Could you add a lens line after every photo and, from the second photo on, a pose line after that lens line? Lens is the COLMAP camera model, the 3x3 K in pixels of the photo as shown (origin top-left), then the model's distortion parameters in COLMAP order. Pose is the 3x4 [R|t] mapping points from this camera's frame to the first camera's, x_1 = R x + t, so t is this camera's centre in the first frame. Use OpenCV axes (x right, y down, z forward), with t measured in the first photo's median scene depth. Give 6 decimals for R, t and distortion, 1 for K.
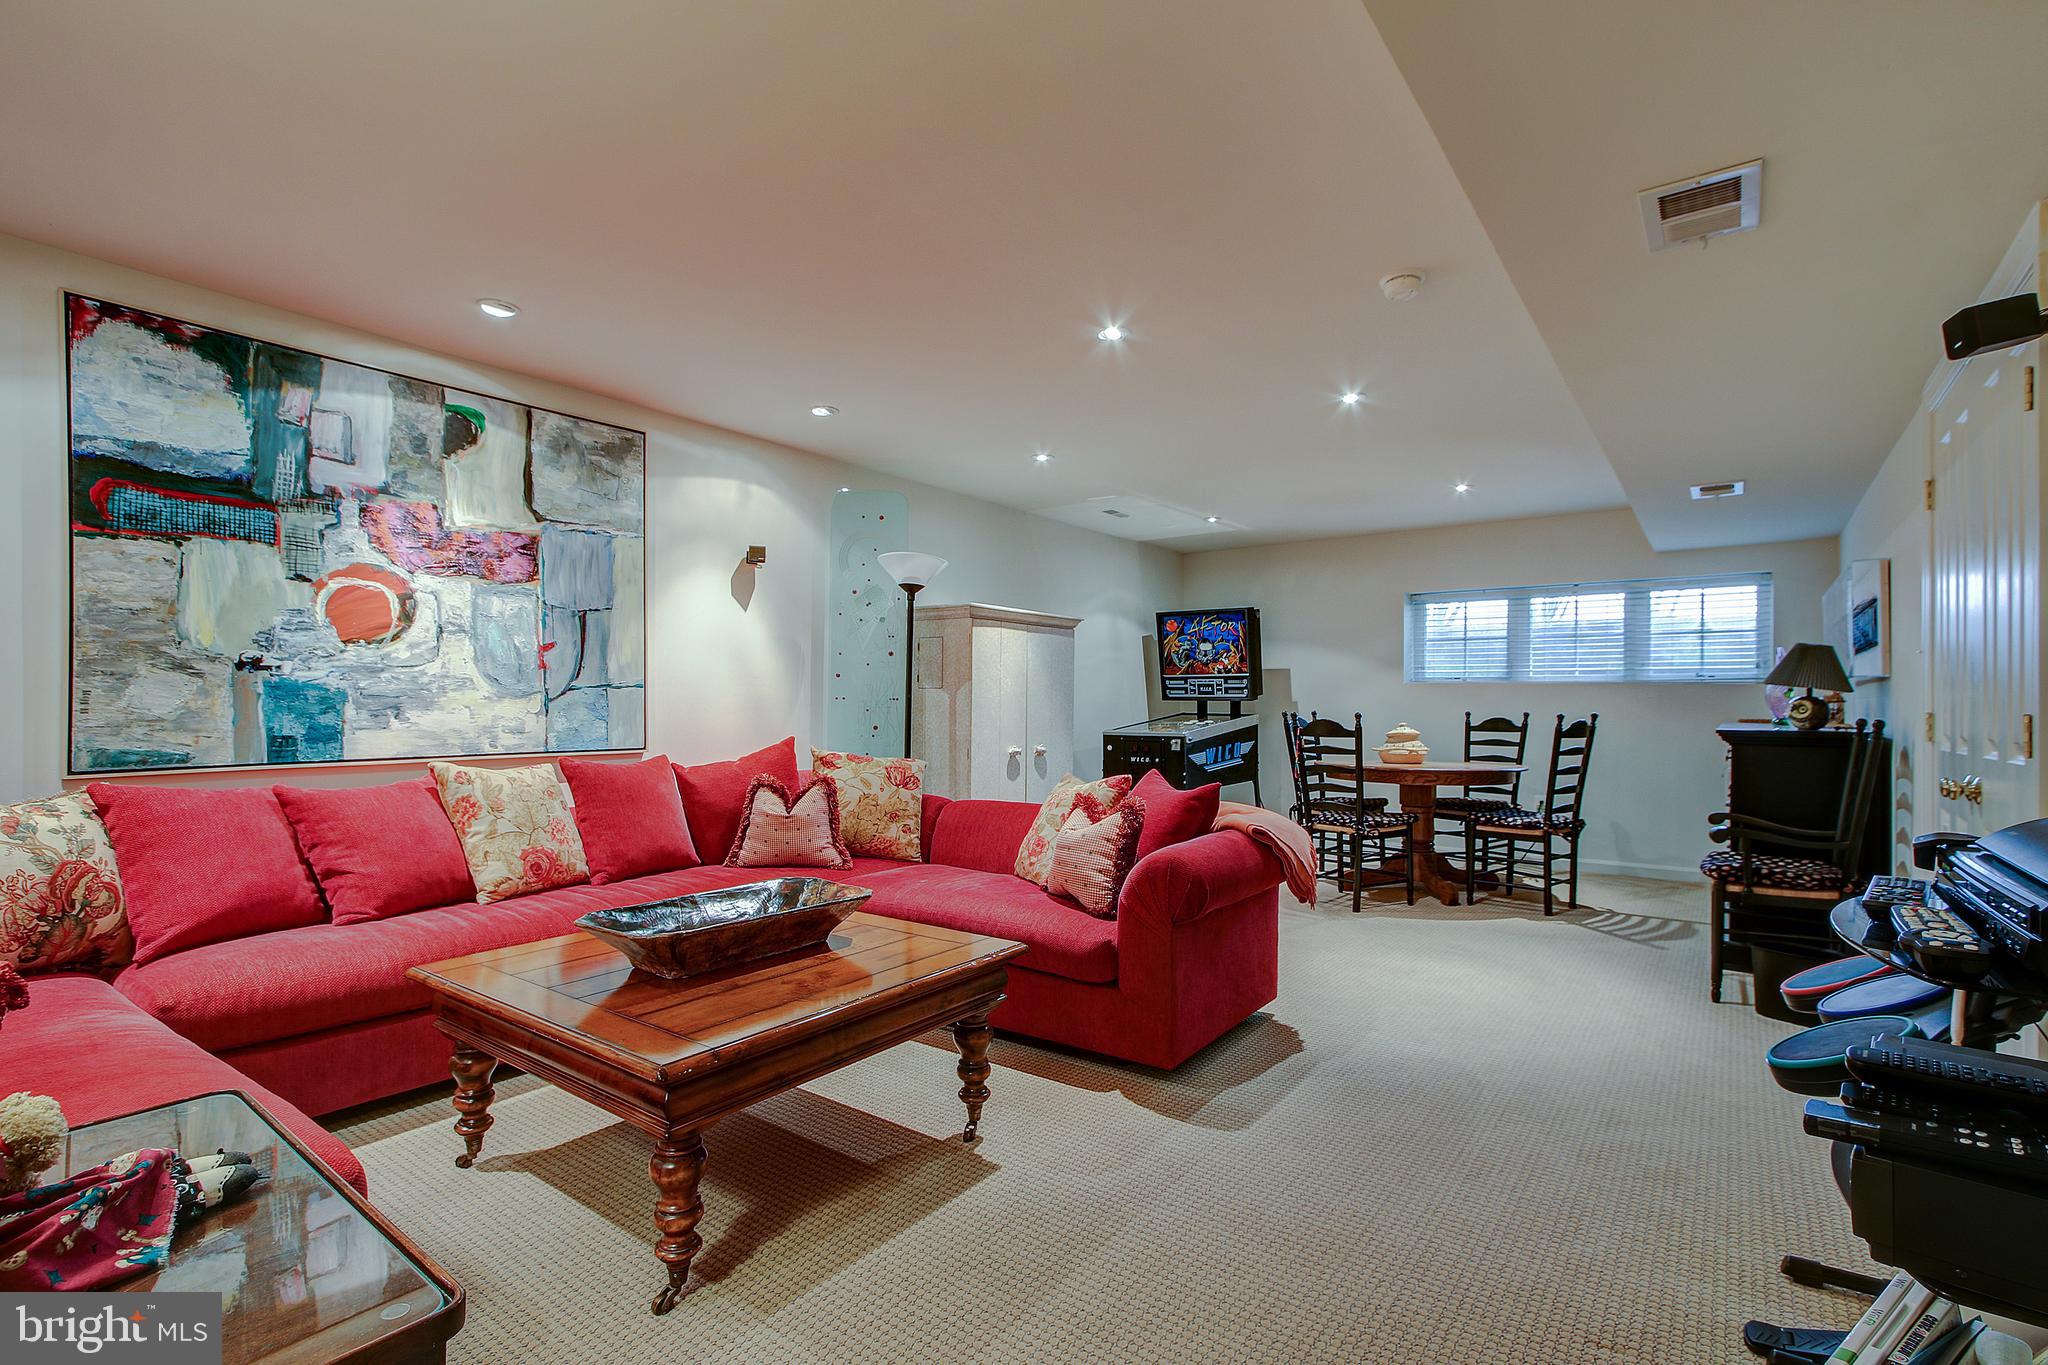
lens RADIAL K [[947.0, 0, 1038.3], [0, 947.0, 698.5], [0, 0, 1]] dist [-0.005817, 0.000089]
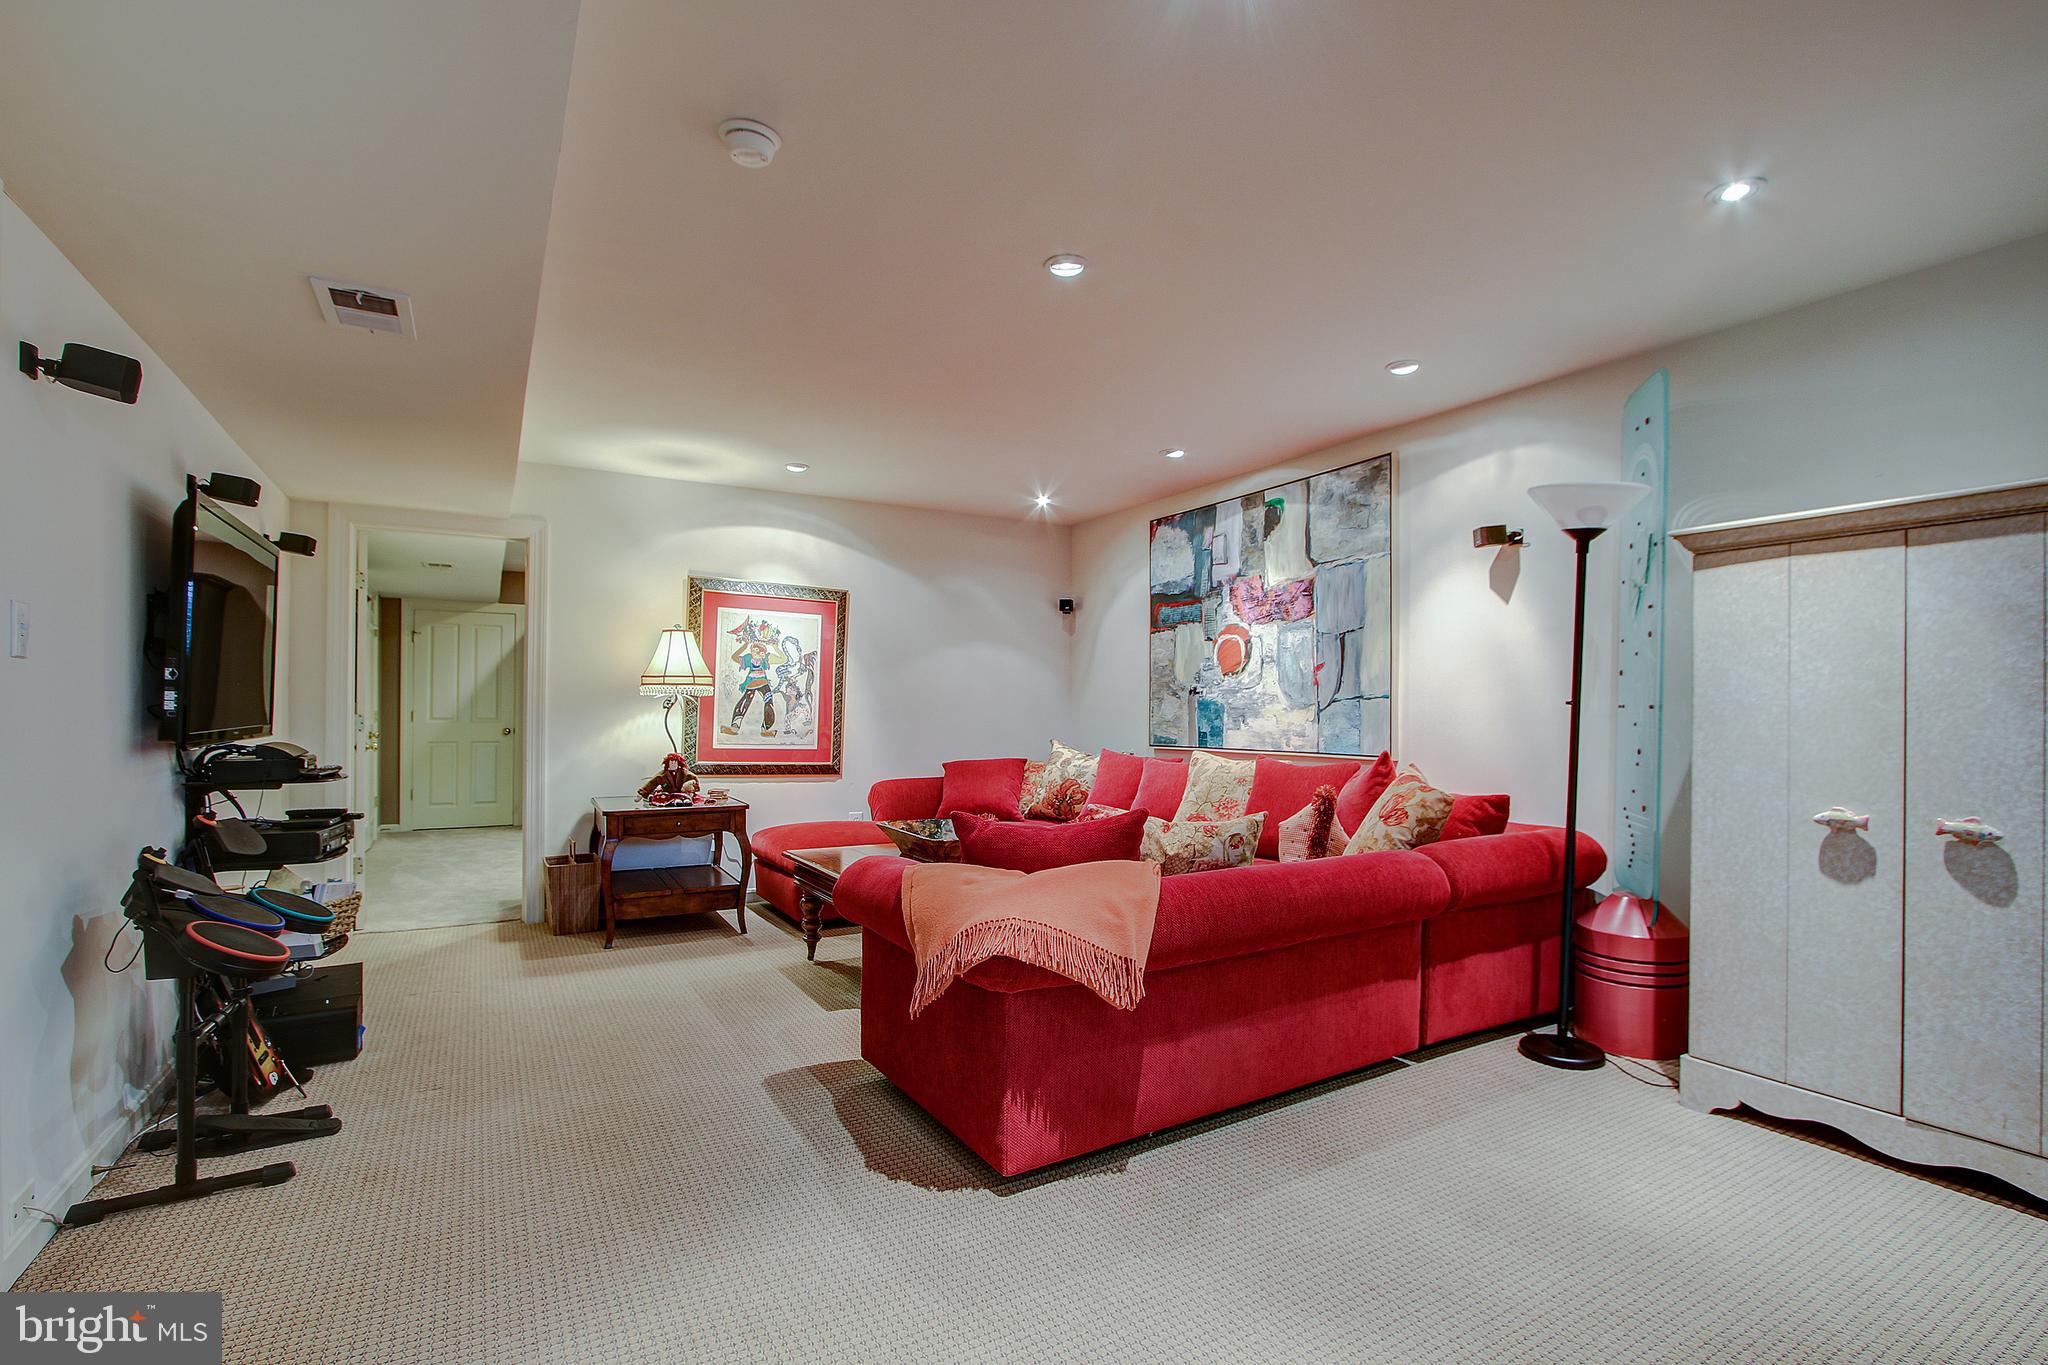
lens RADIAL K [[947.0, 0, 1041.5], [0, 947.0, 694.9], [0, 0, 1]] dist [-0.005817, 0.000089]
pose [[-0.382297, -0.020934, -0.923802, 0.825350], [-0.001049, 0.999753, -0.022221, 0.009863], [0.924039, -0.007526, -0.382224, 1.254600]]
